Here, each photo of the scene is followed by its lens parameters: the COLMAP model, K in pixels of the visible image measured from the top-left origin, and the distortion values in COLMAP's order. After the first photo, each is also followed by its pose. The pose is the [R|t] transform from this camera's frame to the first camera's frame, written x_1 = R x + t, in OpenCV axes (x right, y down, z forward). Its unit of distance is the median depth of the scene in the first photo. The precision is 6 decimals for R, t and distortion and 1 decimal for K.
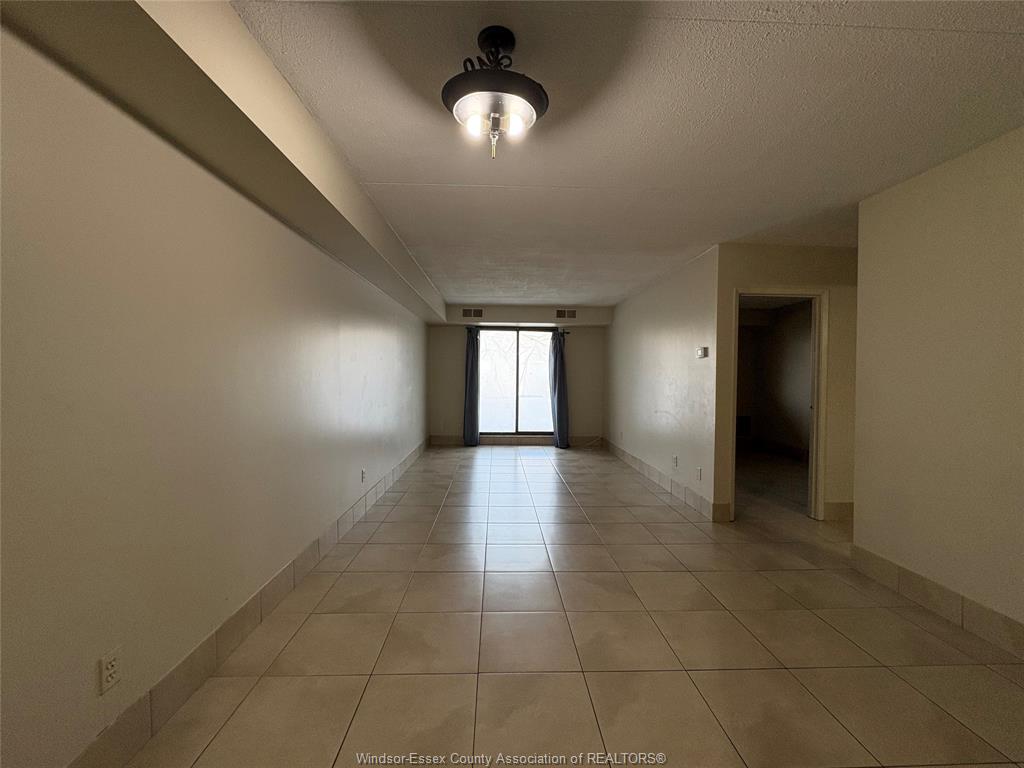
lens RADIAL K [[409.5, 0, 512.1], [0, 409.5, 382.5], [0, 0, 1]] dist [-0.000554, 0.000555]
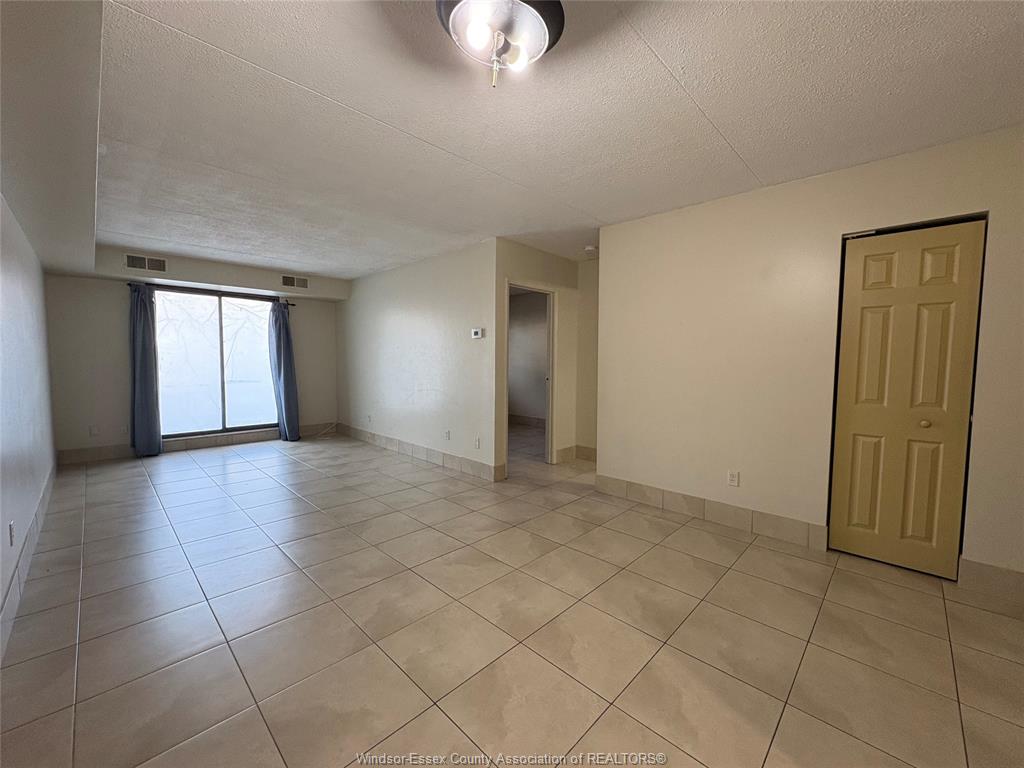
lens RADIAL K [[409.5, 0, 512.1], [0, 409.5, 382.5], [0, 0, 1]] dist [-0.000554, 0.000555]
pose [[0.723041, -0.043870, 0.689411, -0.133792], [0.012761, 0.998659, 0.050166, 0.002574], [-0.690688, -0.027474, 0.722631, 0.077129]]
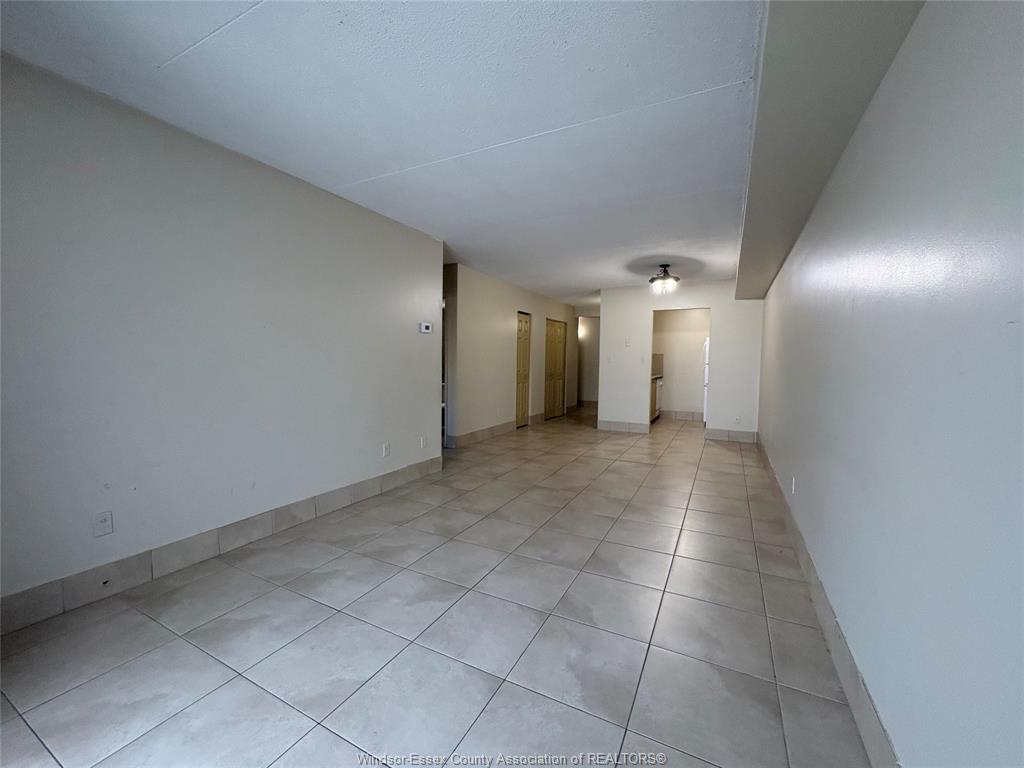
lens RADIAL K [[409.5, 0, 512.1], [0, 409.5, 382.5], [0, 0, 1]] dist [-0.000554, 0.000555]
pose [[-0.867299, -0.045295, 0.495722, -0.149829], [-0.008439, 0.997046, 0.076337, -0.007611], [-0.497716, 0.062023, -0.865120, 1.029368]]
